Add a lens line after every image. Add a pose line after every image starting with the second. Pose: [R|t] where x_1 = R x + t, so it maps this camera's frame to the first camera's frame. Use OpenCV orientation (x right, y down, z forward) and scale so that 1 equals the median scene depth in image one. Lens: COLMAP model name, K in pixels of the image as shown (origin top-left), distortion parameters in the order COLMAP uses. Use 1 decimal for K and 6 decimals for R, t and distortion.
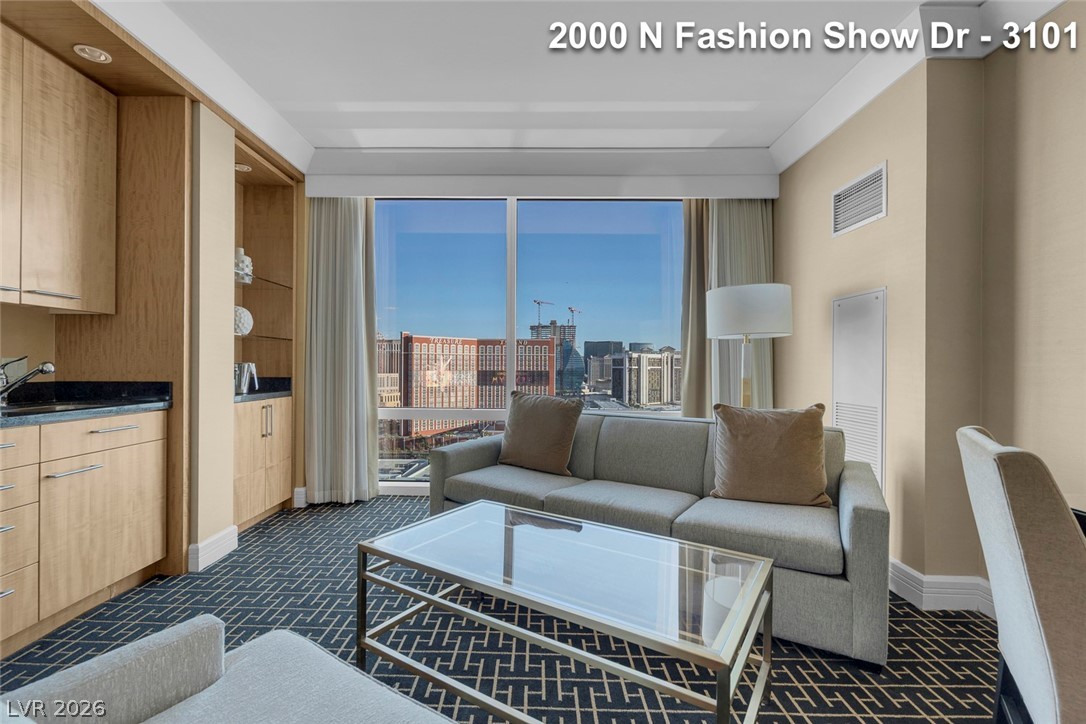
lens RADIAL K [[497.5, 0, 531.3], [0, 497.5, 366.4], [0, 0, 1]] dist [0.001002, -0.000147]
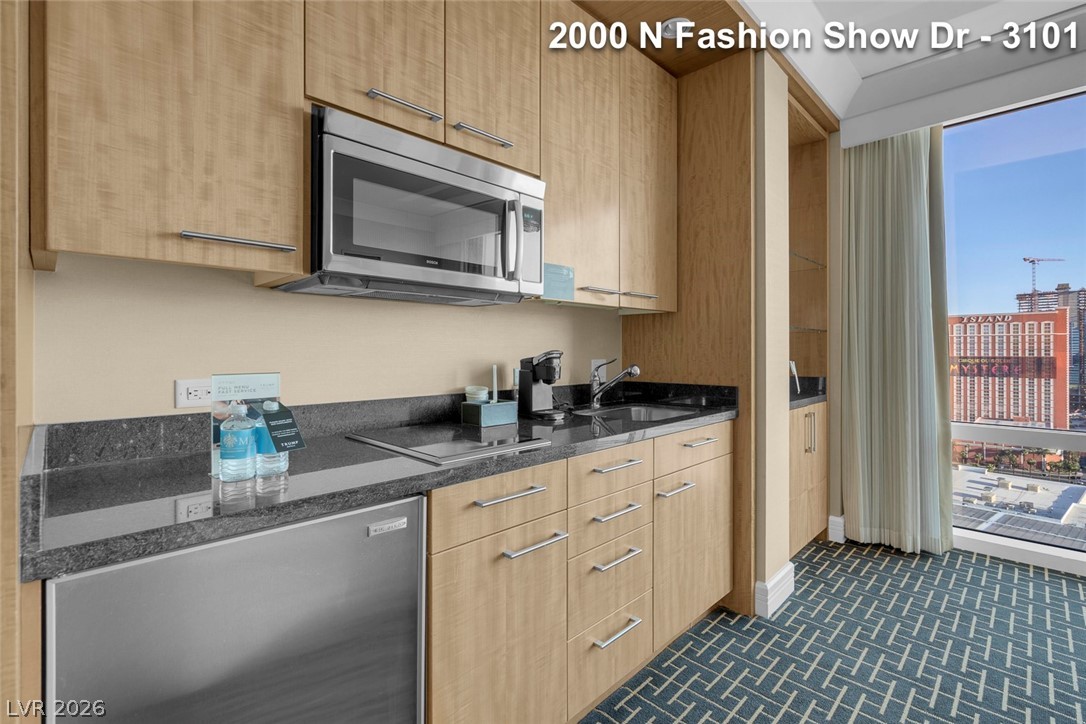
lens RADIAL K [[493.1, 0, 534.2], [0, 493.1, 352.0], [0, 0, 1]] dist [-0.002342, 0.000383]
pose [[0.715361, -0.003143, -0.698748, -0.378680], [0.003793, 0.999993, -0.000615, -0.029486], [0.698744, -0.002210, 0.715368, 0.149393]]
